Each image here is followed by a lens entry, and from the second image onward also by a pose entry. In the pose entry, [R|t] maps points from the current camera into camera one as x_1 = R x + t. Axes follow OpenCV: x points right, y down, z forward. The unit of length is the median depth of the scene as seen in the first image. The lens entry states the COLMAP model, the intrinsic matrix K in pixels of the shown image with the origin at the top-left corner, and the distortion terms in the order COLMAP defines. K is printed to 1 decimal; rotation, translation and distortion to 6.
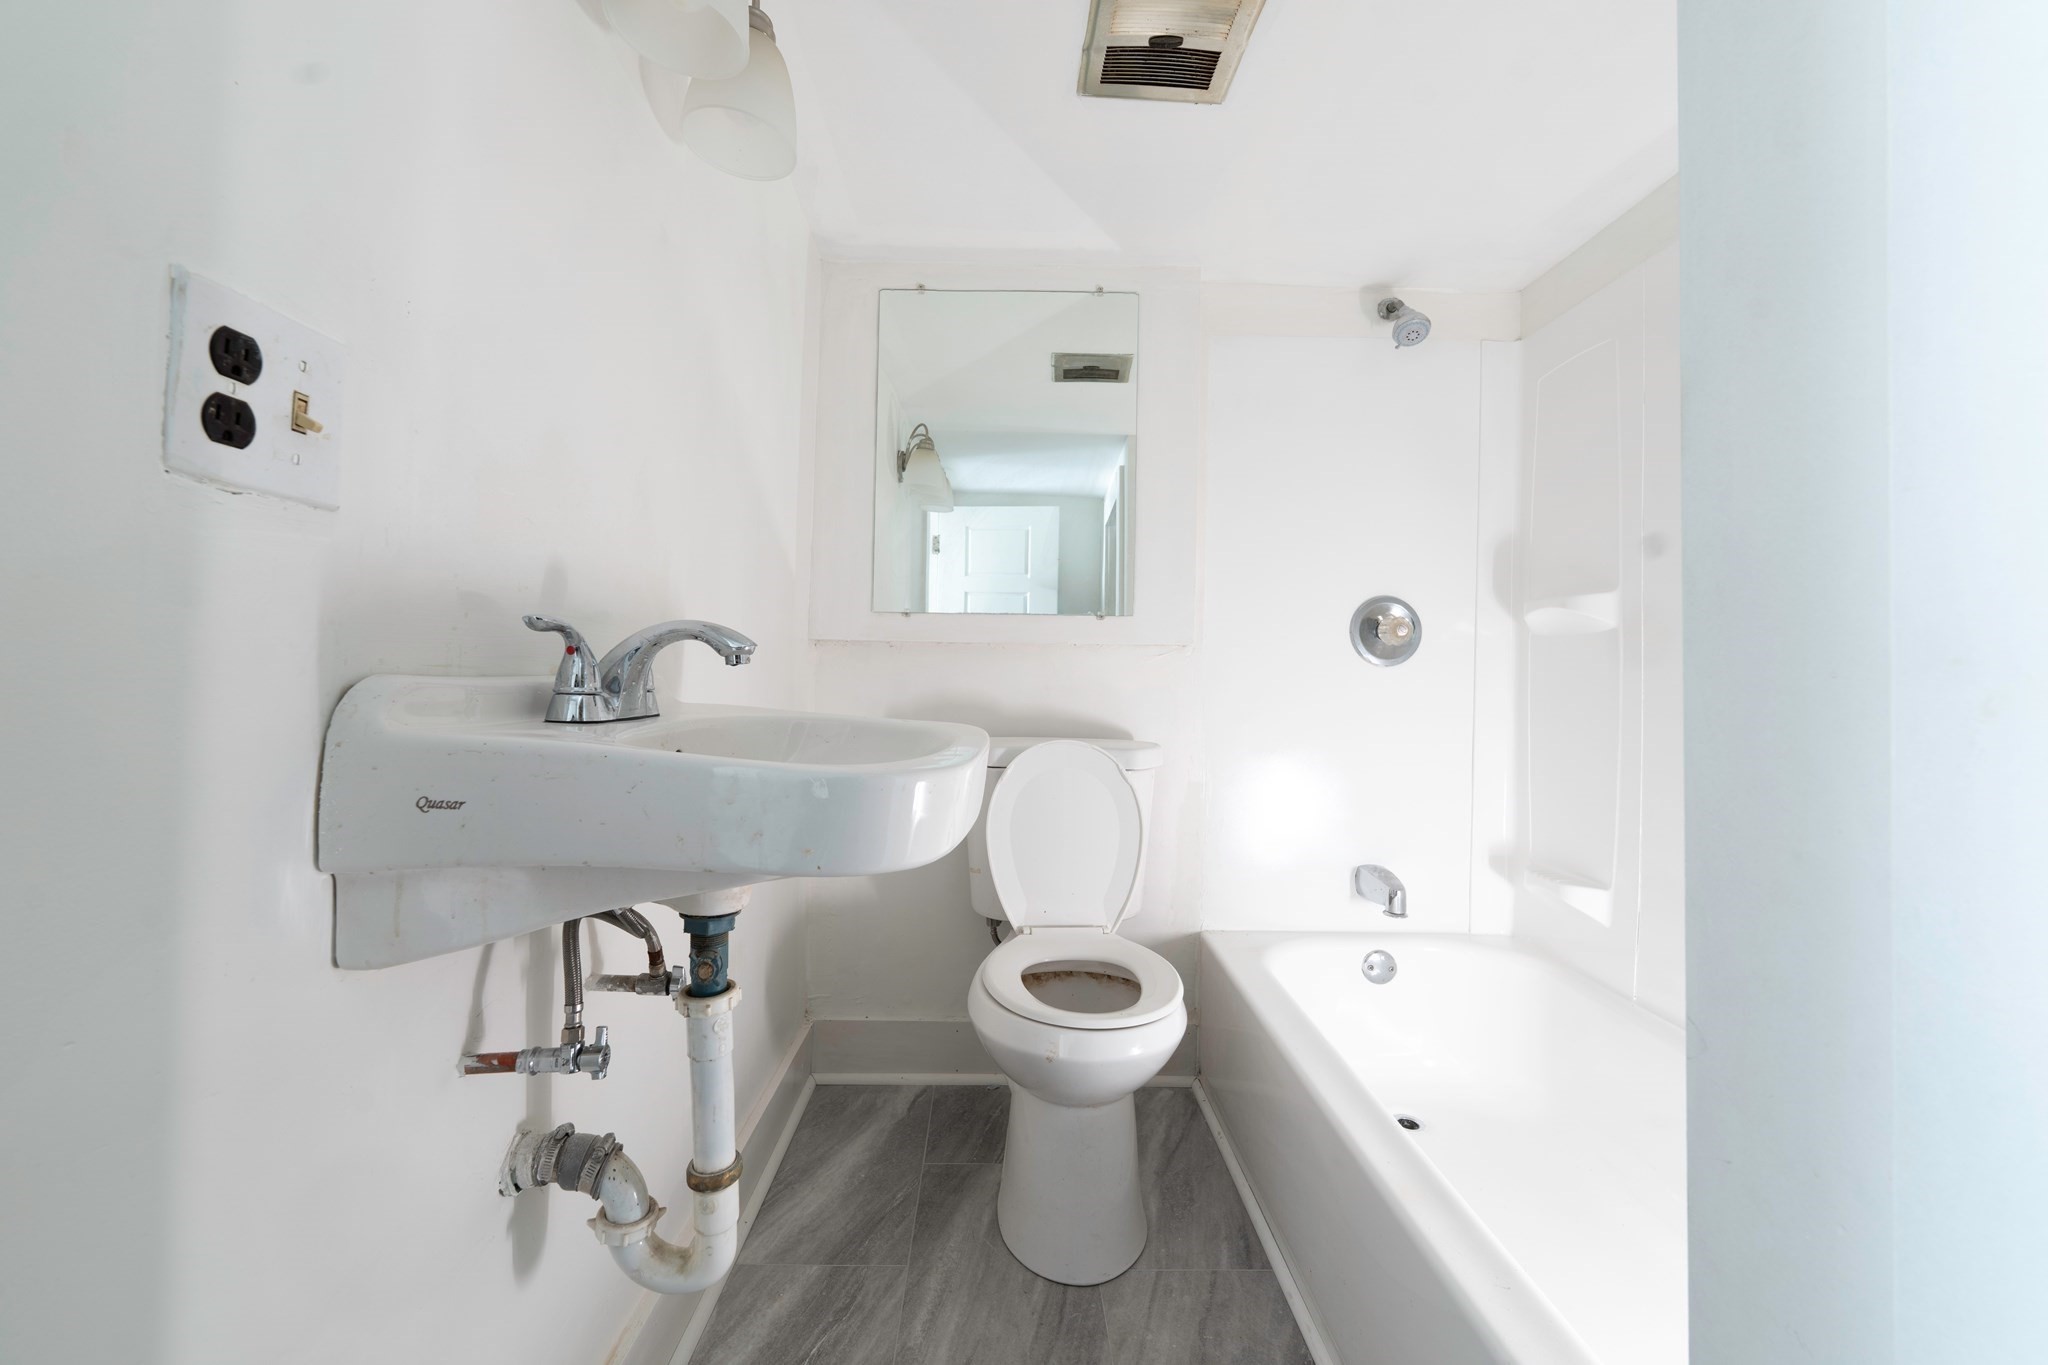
lens RADIAL K [[1009.8, 0, 1022.4], [0, 1009.8, 650.9], [0, 0, 1]] dist [0.005541, -0.000209]
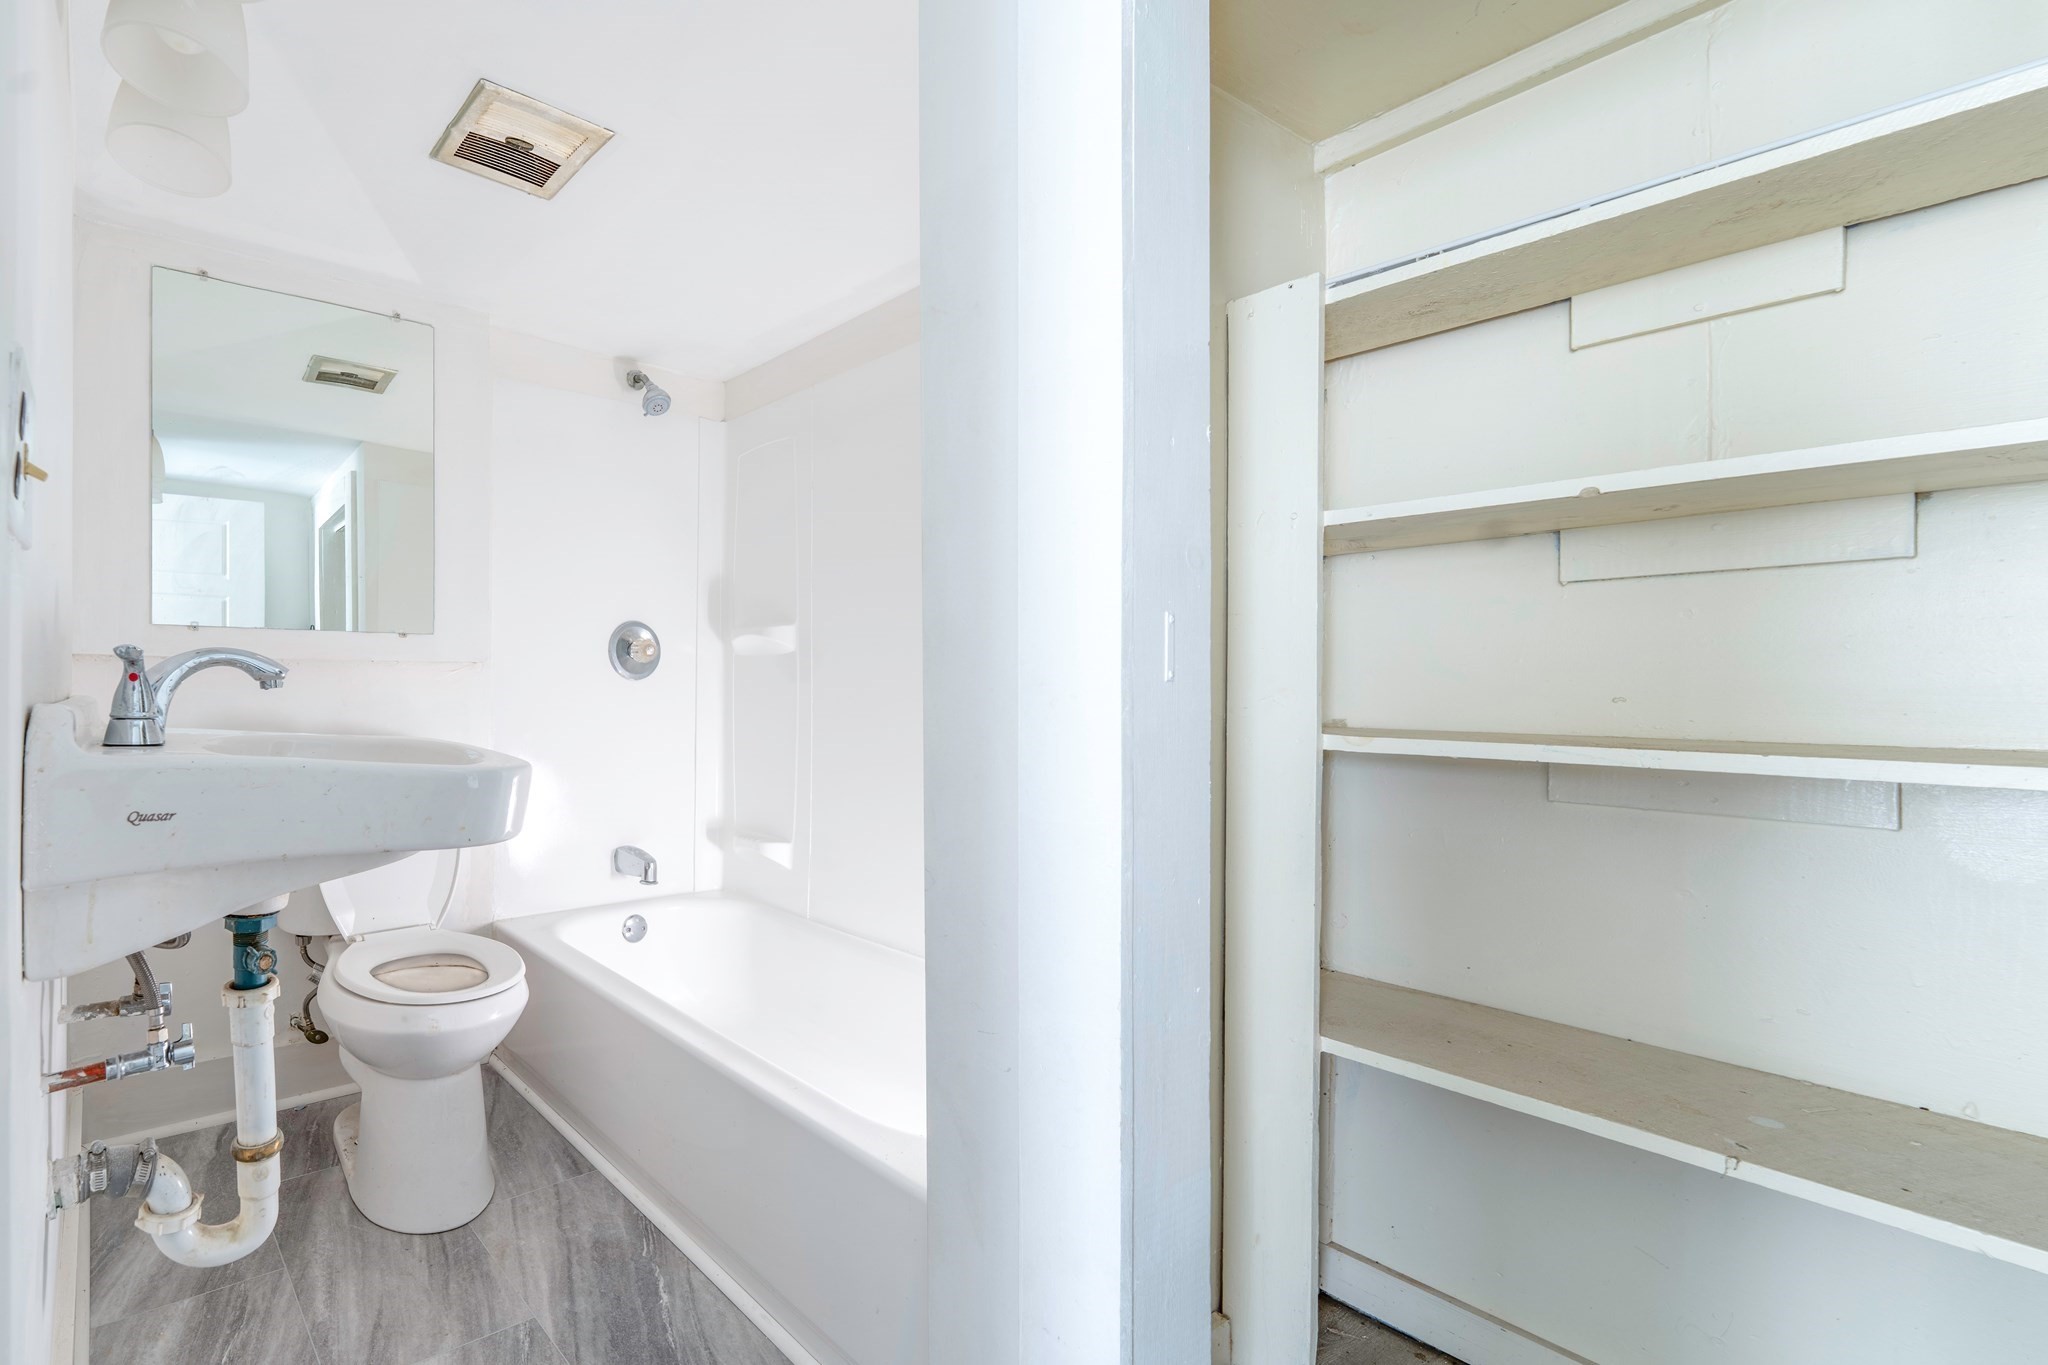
lens RADIAL K [[1009.8, 0, 1022.4], [0, 1009.8, 650.9], [0, 0, 1]] dist [0.005541, -0.000209]
pose [[0.667294, 0.018620, 0.744562, -0.338771], [-0.013455, 0.999826, -0.012945, -0.014527], [-0.744673, -0.001379, 0.667428, -0.212608]]
